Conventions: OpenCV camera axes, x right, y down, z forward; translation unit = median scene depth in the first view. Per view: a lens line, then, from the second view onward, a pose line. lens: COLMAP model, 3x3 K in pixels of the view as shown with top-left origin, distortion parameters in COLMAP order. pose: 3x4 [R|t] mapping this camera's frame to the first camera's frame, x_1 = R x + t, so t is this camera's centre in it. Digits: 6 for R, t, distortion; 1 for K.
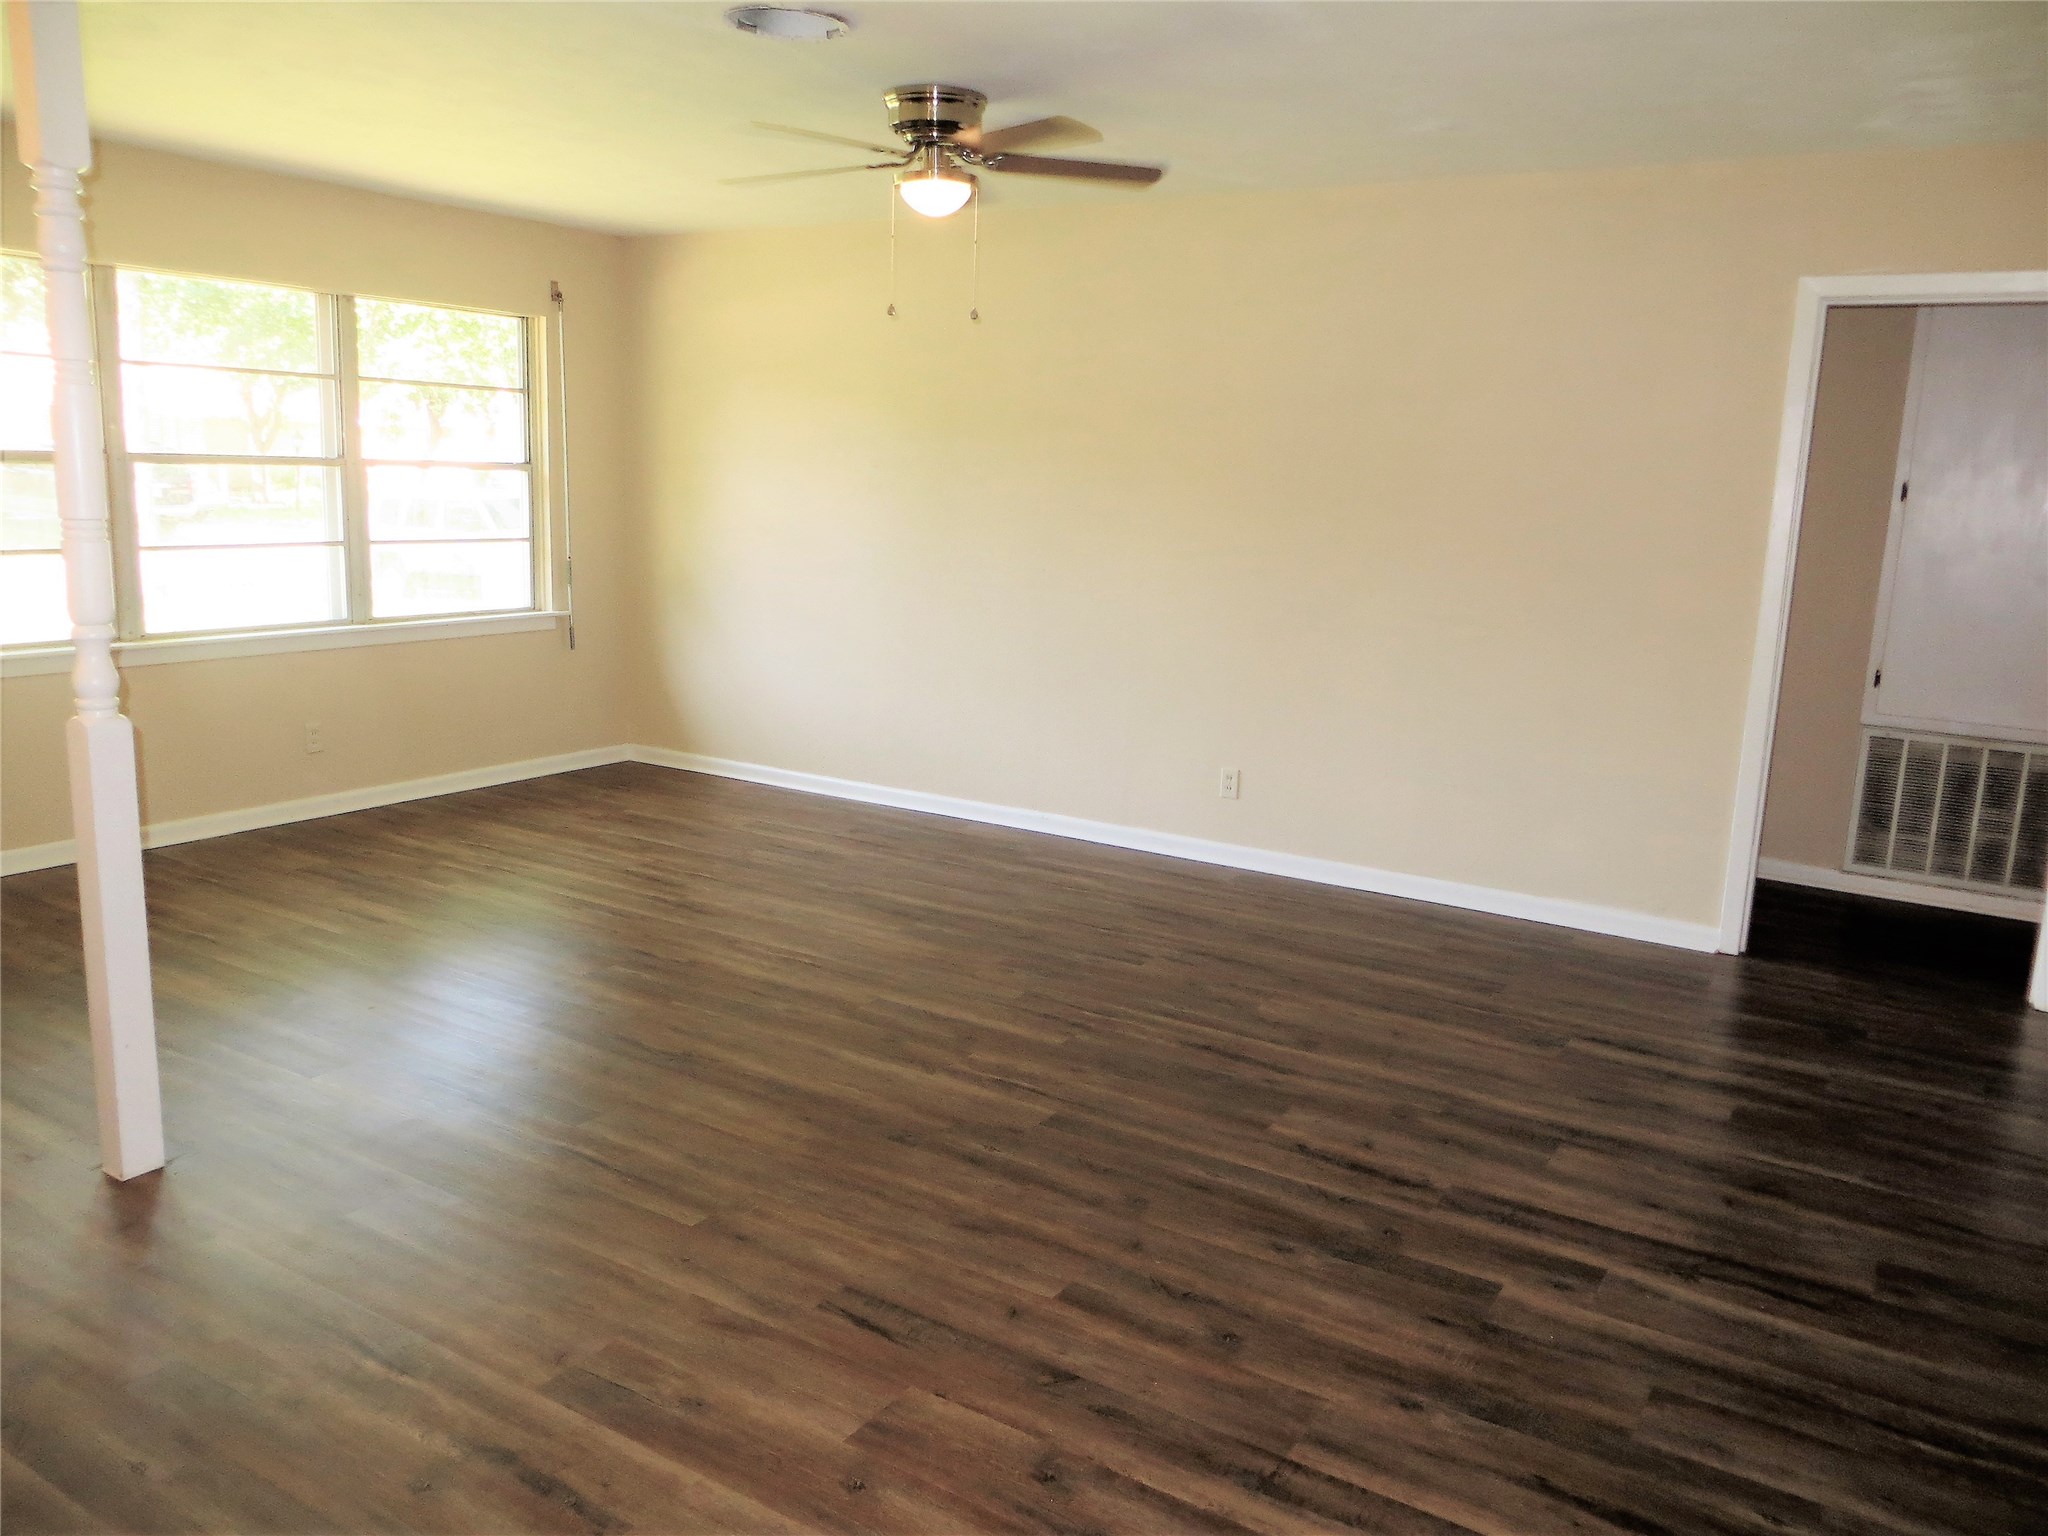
lens RADIAL K [[1538.9, 0, 1024.0], [0, 1538.9, 768.0], [0, 0, 1]] dist [-0.034567, 0.007949]
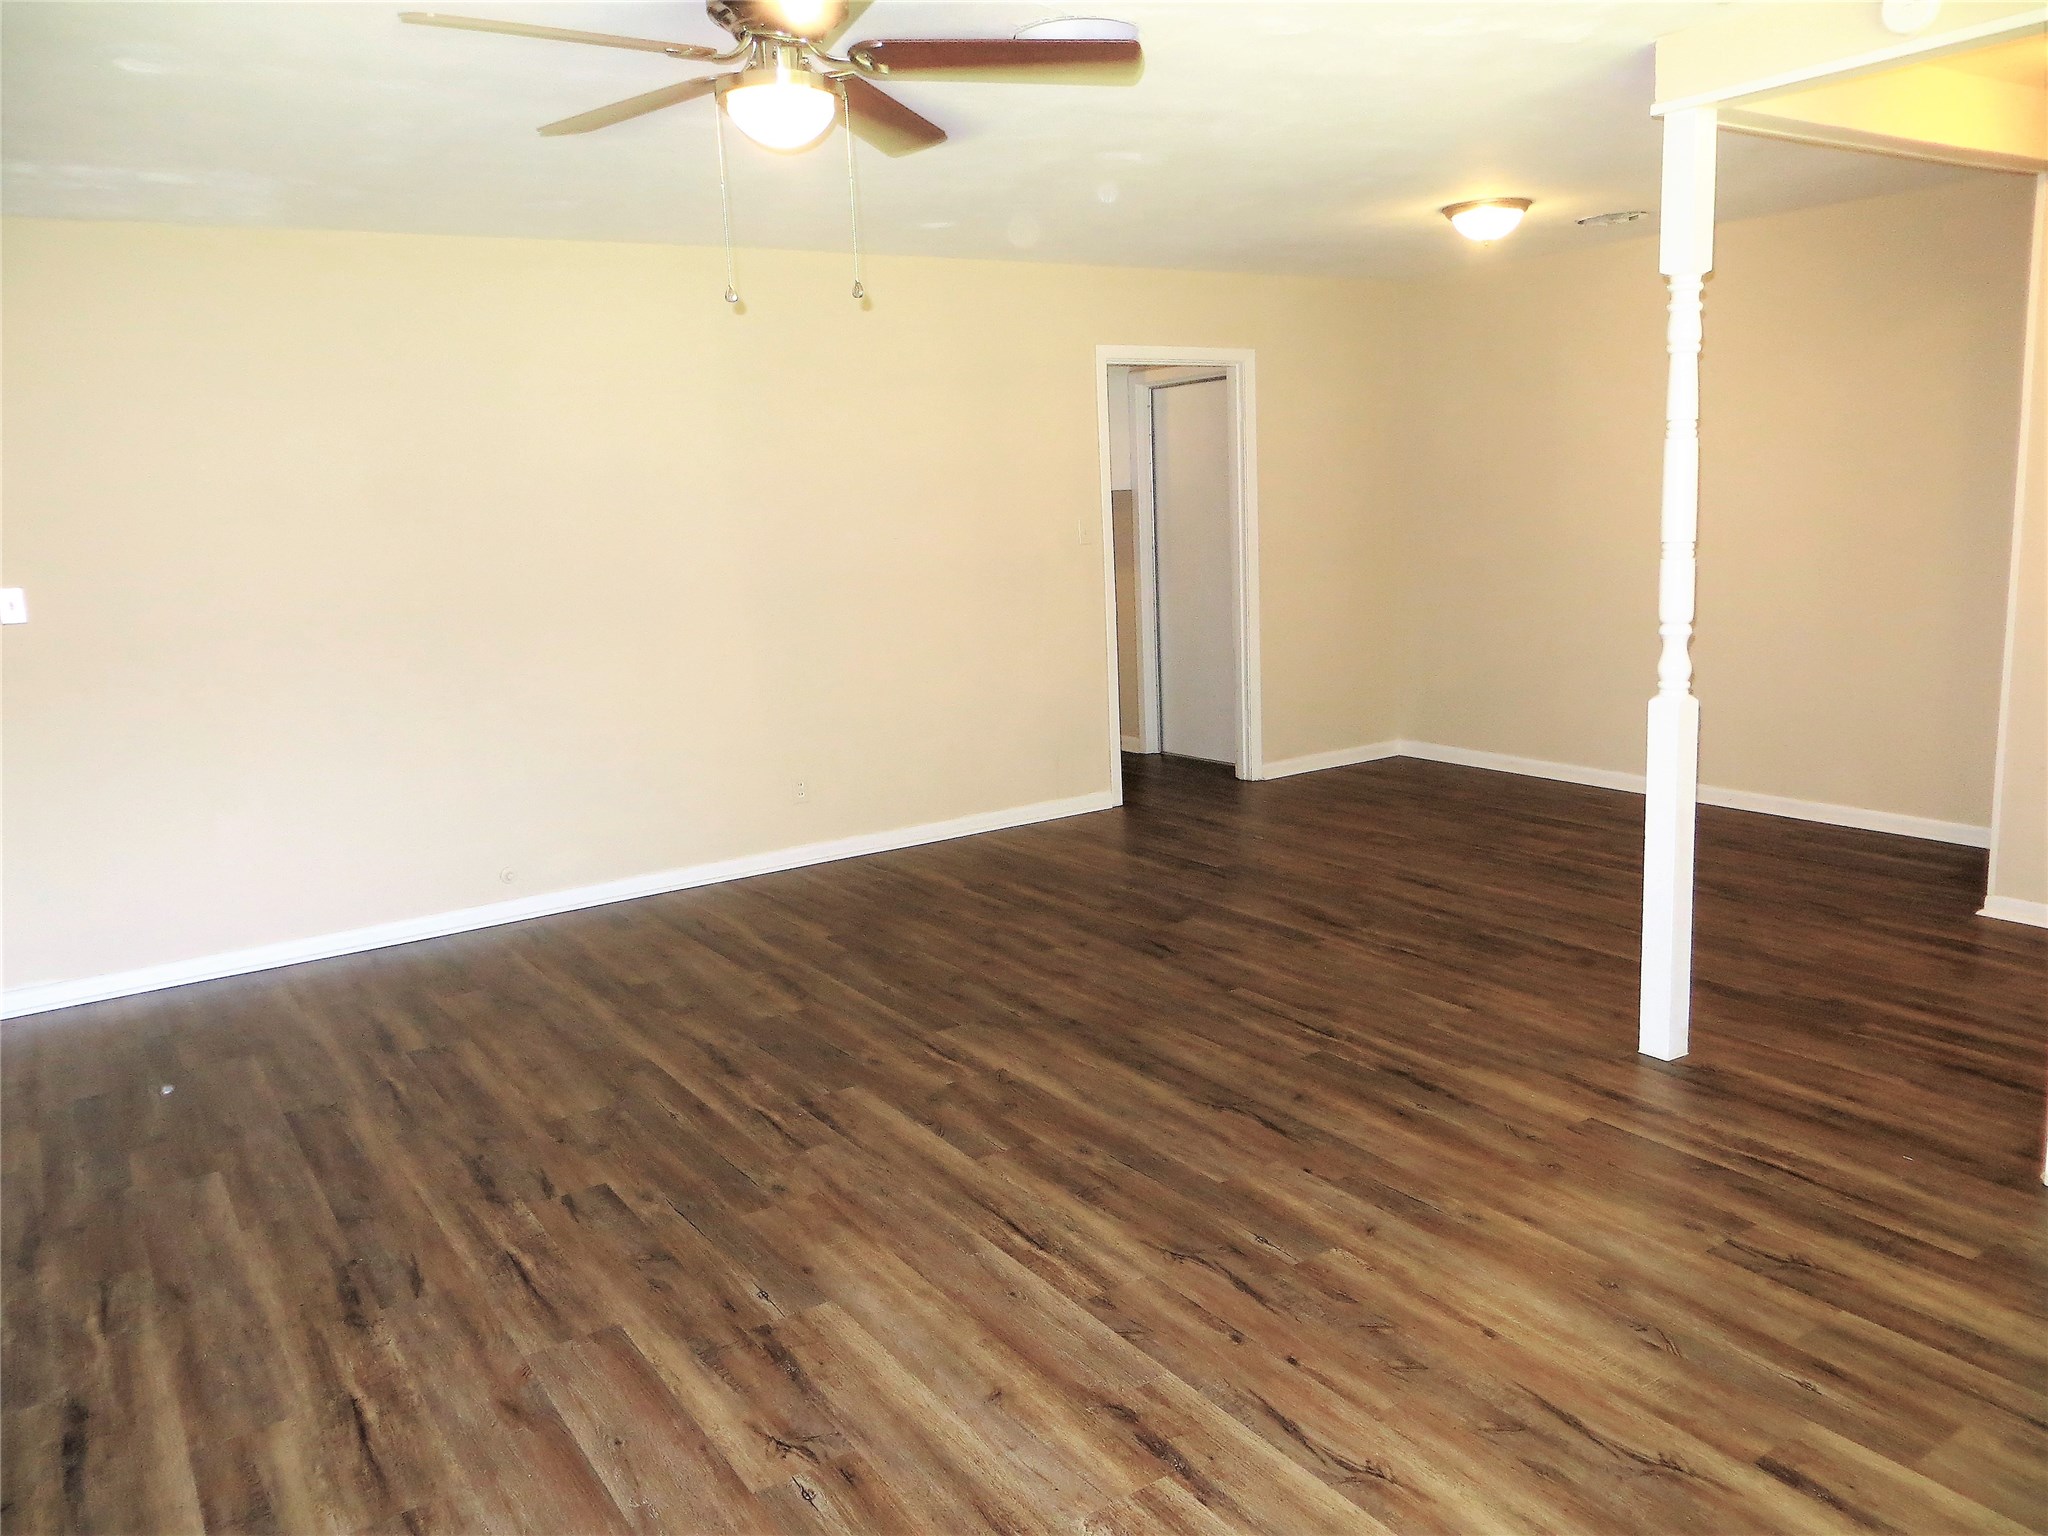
lens RADIAL K [[1538.9, 0, 1024.0], [0, 1538.9, 768.0], [0, 0, 1]] dist [-0.034567, 0.007949]
pose [[-0.913076, -0.068924, 0.401924, -0.586033], [0.090621, 0.926673, 0.364780, -0.462506], [-0.397594, 0.369494, -0.839877, 2.165318]]
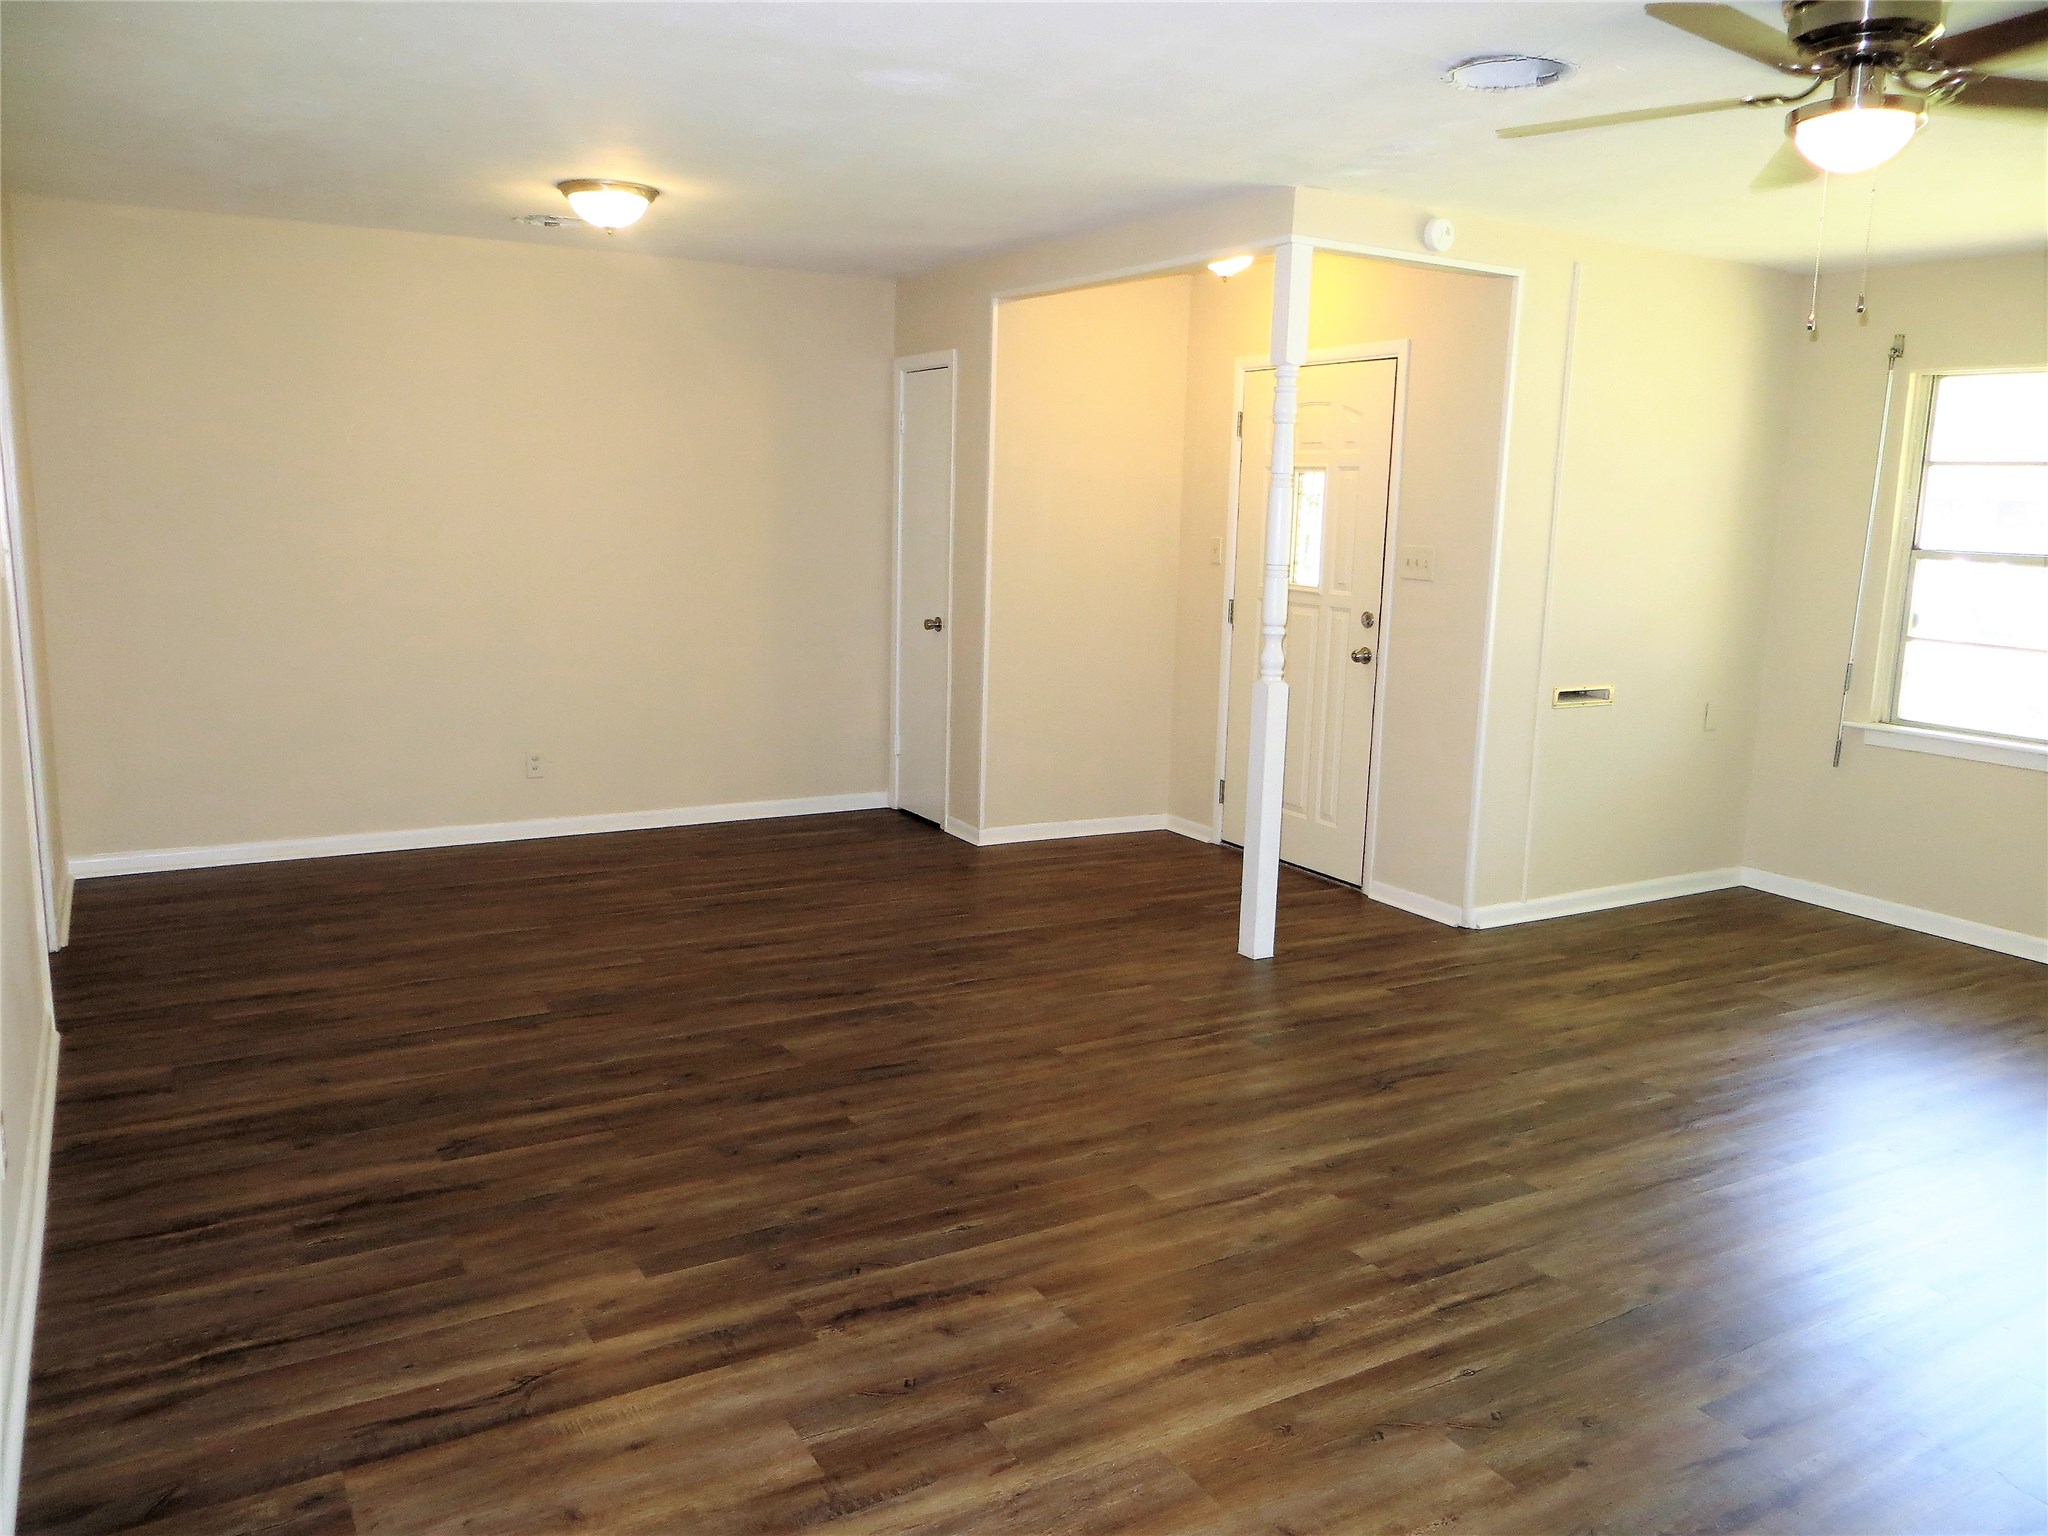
lens RADIAL K [[1561.3, 0, 1016.3], [0, 1561.3, 729.7], [0, 0, 1]] dist [-0.020169, -0.003979]
pose [[-0.460958, 0.086688, -0.883178, 0.988293], [-0.211886, 0.955681, 0.204395, -0.255743], [0.861755, 0.281351, -0.422161, 1.404222]]
